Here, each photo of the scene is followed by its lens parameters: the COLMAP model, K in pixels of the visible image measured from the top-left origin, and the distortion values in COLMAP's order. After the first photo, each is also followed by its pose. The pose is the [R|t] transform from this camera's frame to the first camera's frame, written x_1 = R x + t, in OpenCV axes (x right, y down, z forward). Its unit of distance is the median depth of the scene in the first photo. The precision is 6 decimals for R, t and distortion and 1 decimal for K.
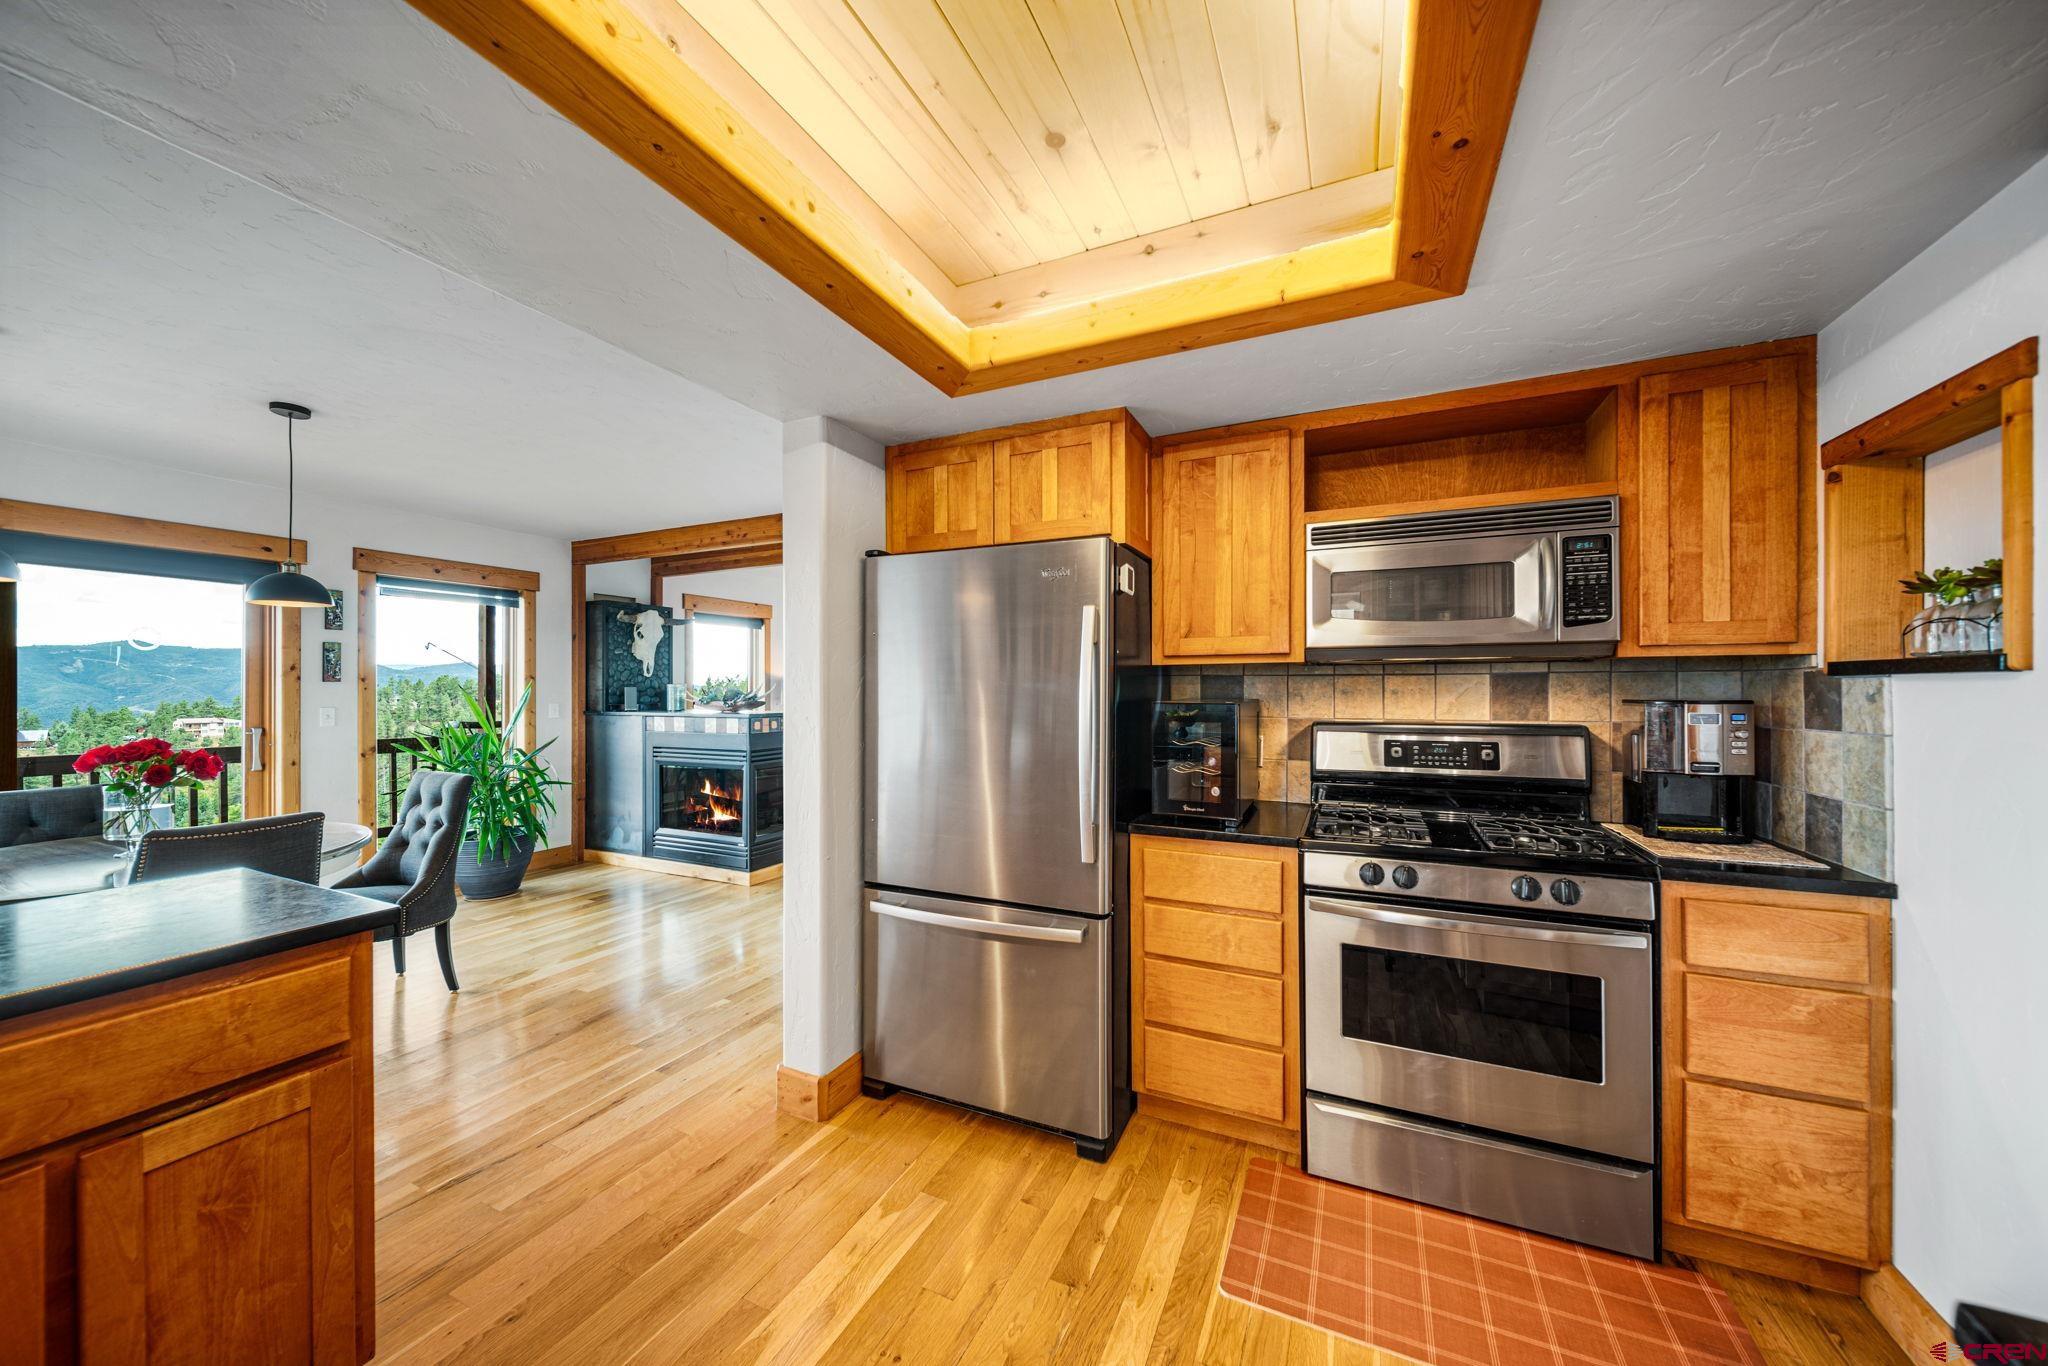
lens RADIAL K [[720.0, 0, 1036.4], [0, 720.0, 686.3], [0, 0, 1]] dist [-0.005503, -0.000151]
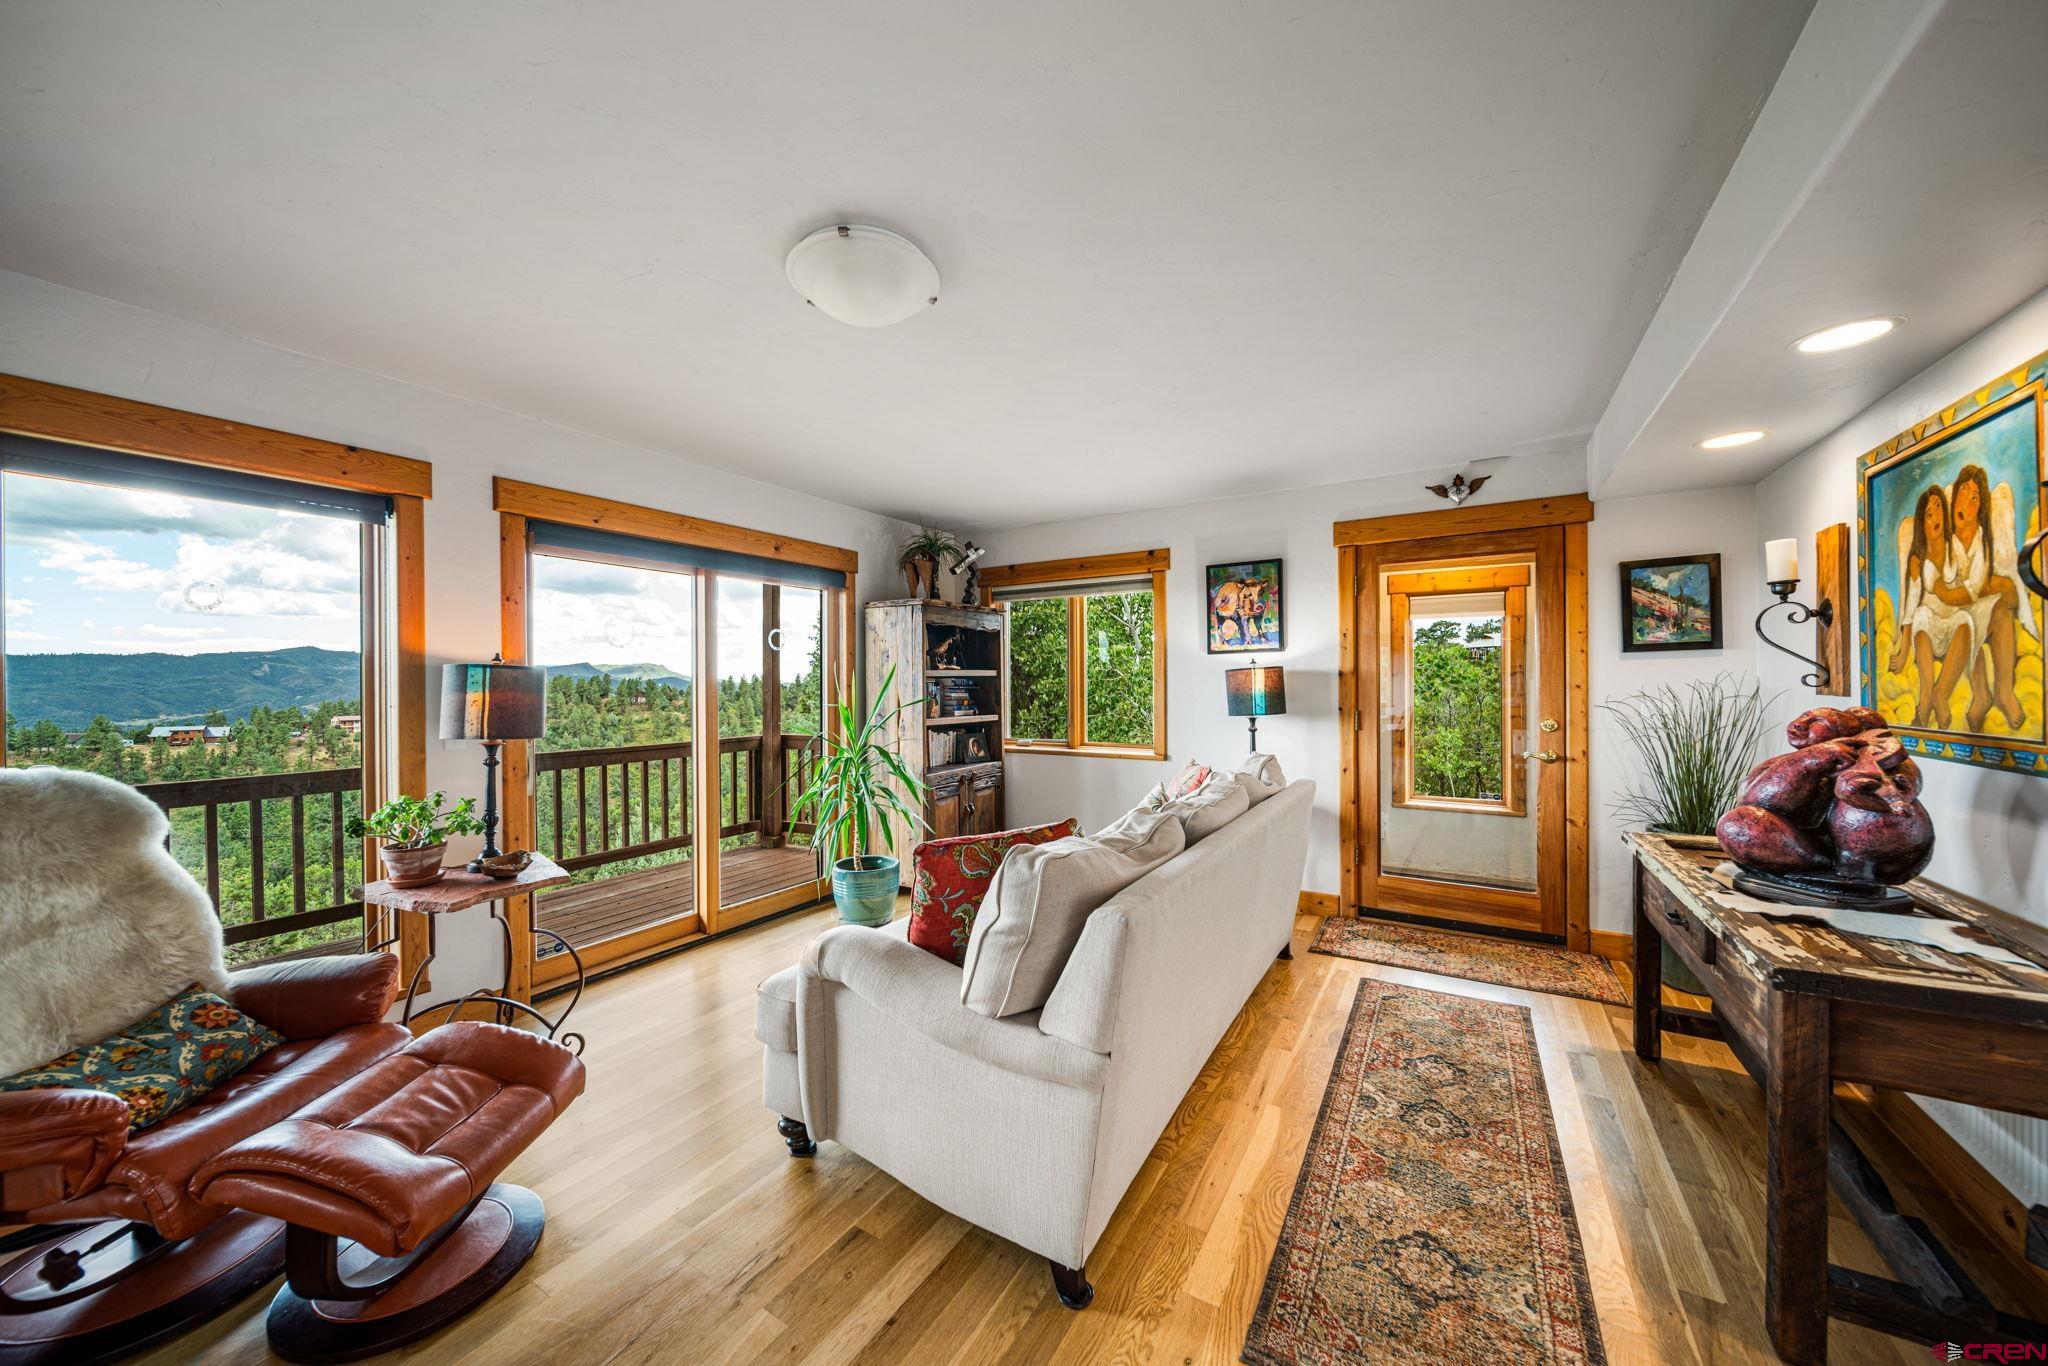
lens RADIAL K [[720.0, 0, 1029.3], [0, 720.0, 684.4], [0, 0, 1]] dist [-0.005503, -0.000151]
pose [[0.994374, -0.005315, -0.105794, -0.430981], [0.005481, 0.999984, 0.001280, -0.002111], [0.105786, -0.001853, 0.994387, 0.032929]]
